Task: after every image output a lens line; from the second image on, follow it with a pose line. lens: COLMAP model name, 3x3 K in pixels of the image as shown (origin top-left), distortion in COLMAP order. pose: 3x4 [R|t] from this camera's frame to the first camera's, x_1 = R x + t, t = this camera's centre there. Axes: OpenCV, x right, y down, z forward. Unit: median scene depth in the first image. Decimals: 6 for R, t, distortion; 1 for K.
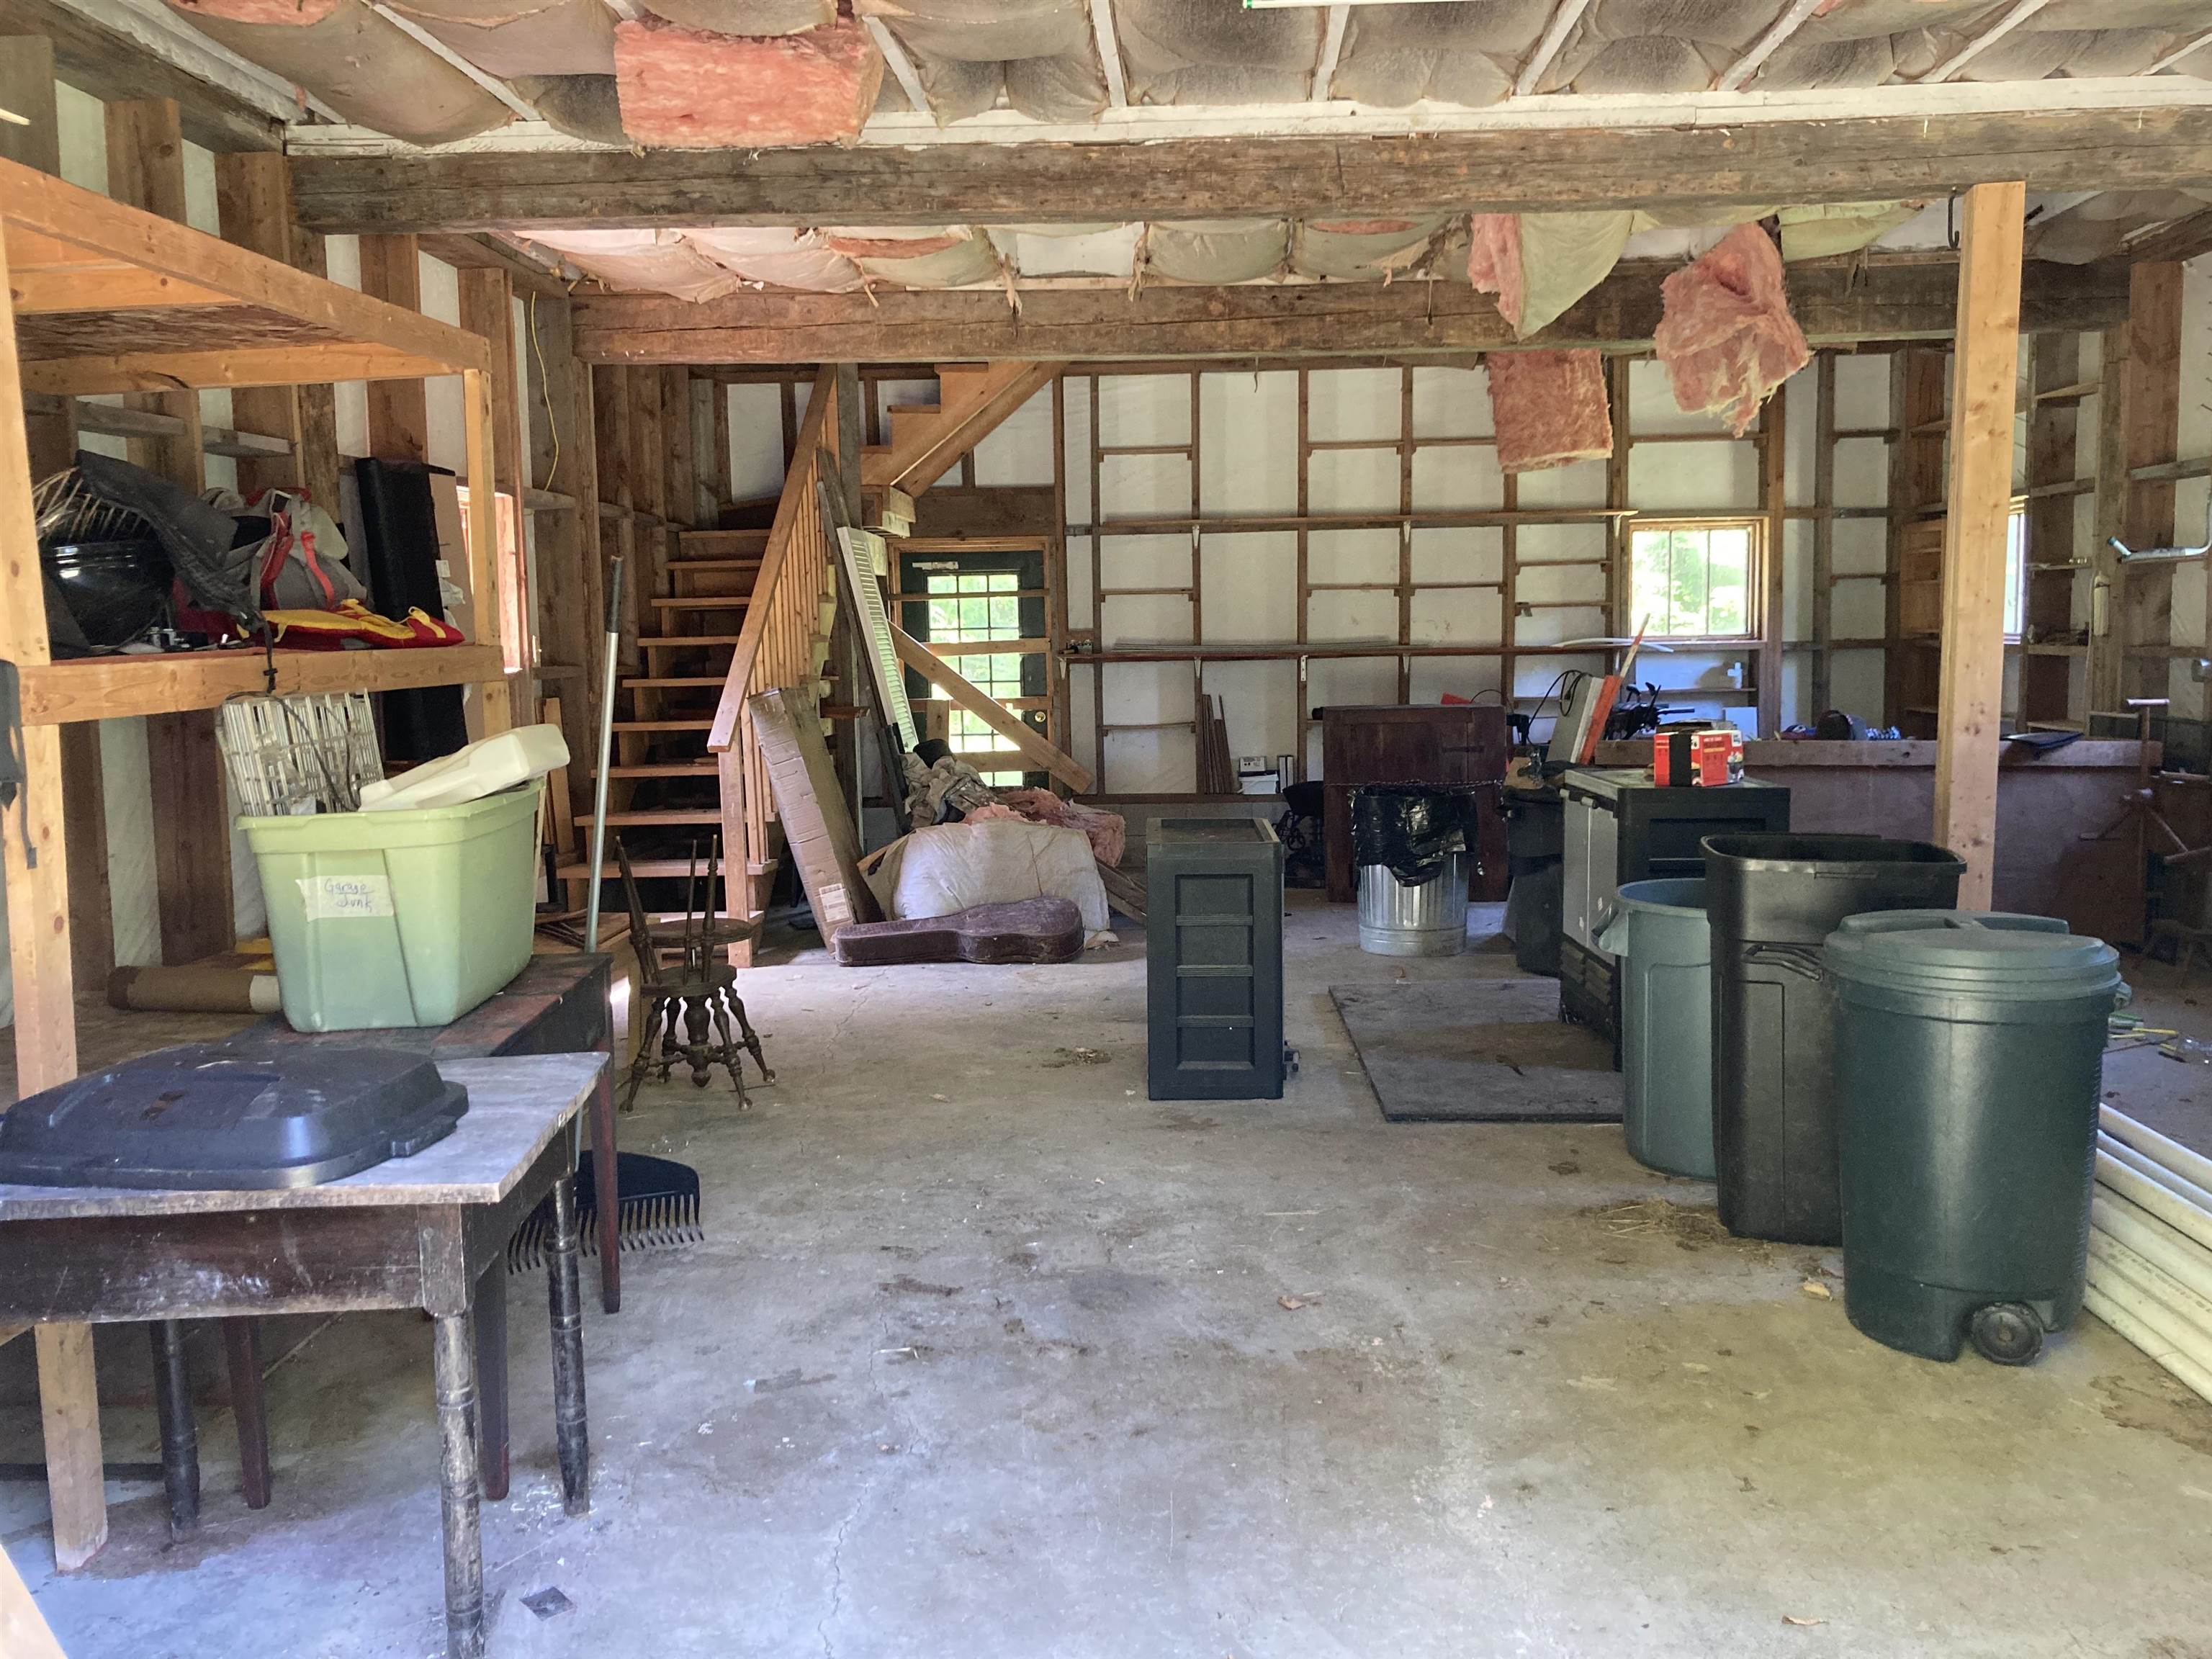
lens RADIAL K [[1916.5, 0, 1111.9], [0, 1916.5, 822.2], [0, 0, 1]] dist [0.084147, -0.004715]
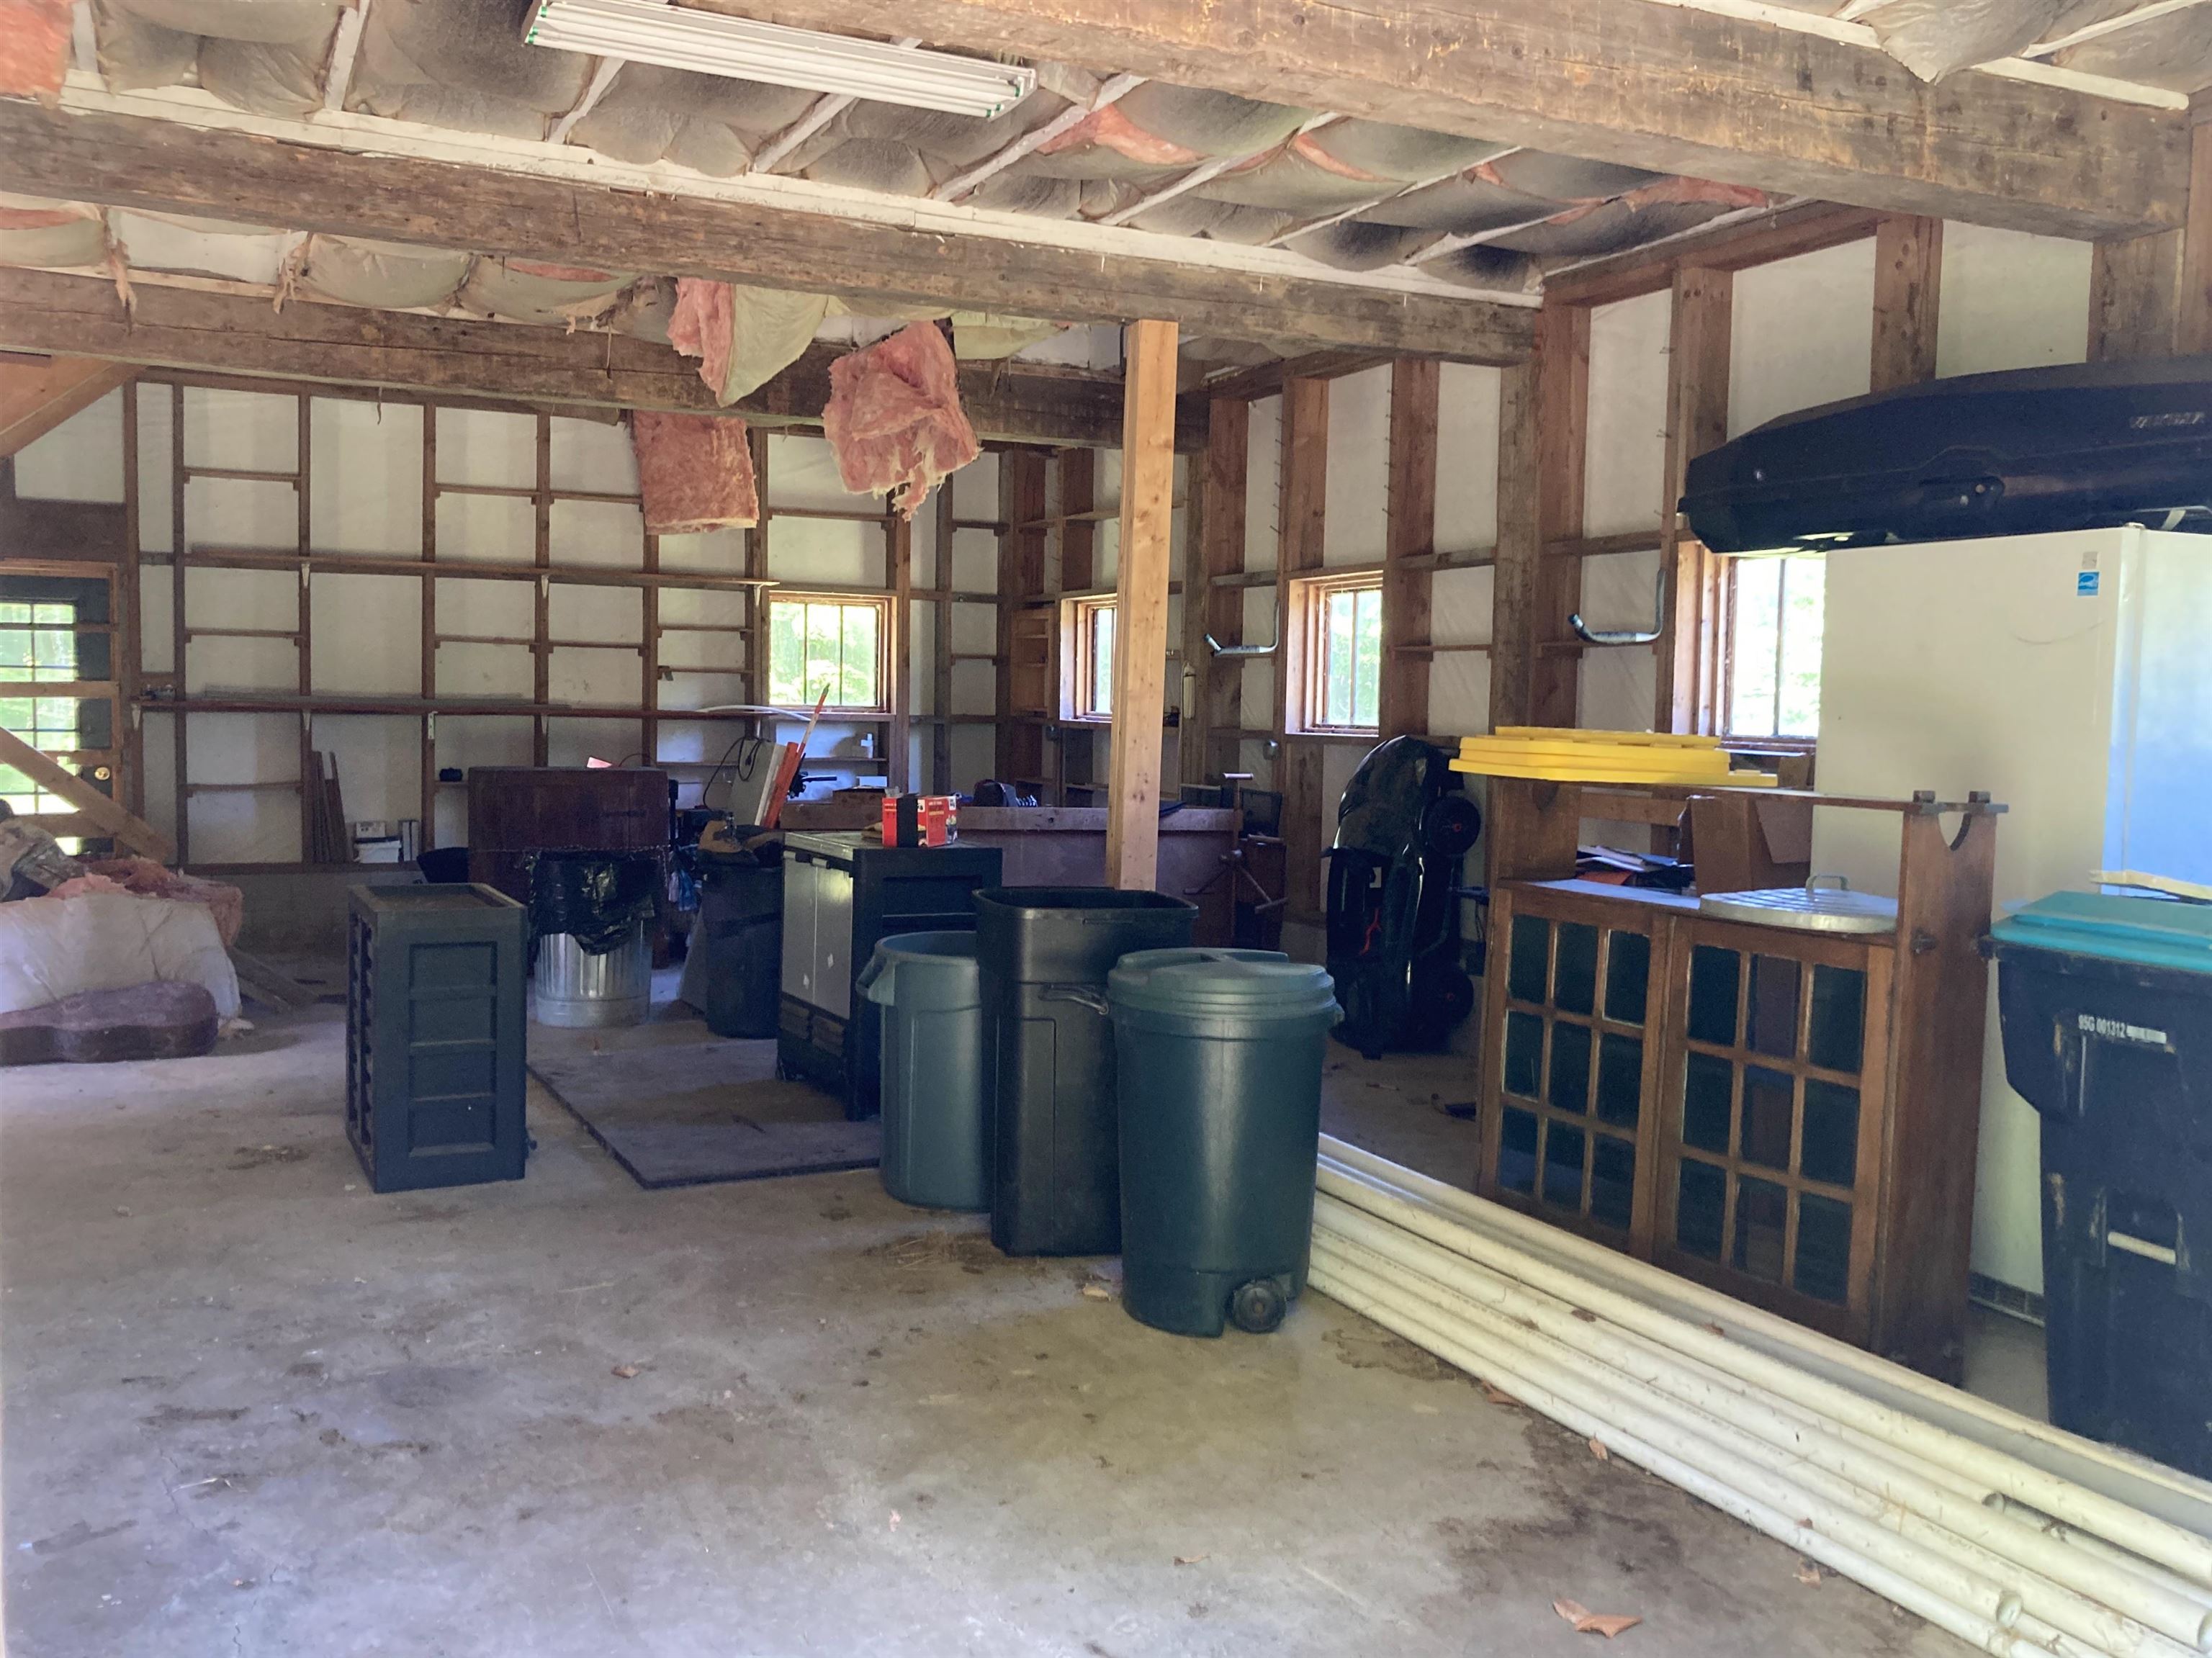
lens RADIAL K [[1980.3, 0, 1101.8], [0, 1980.3, 859.6], [0, 0, 1]] dist [0.109115, -0.016692]
pose [[0.890090, -0.008522, 0.455705, -0.111982], [0.016390, 0.999777, -0.013316, 0.004754], [-0.455490, 0.019321, 0.890031, -0.017254]]
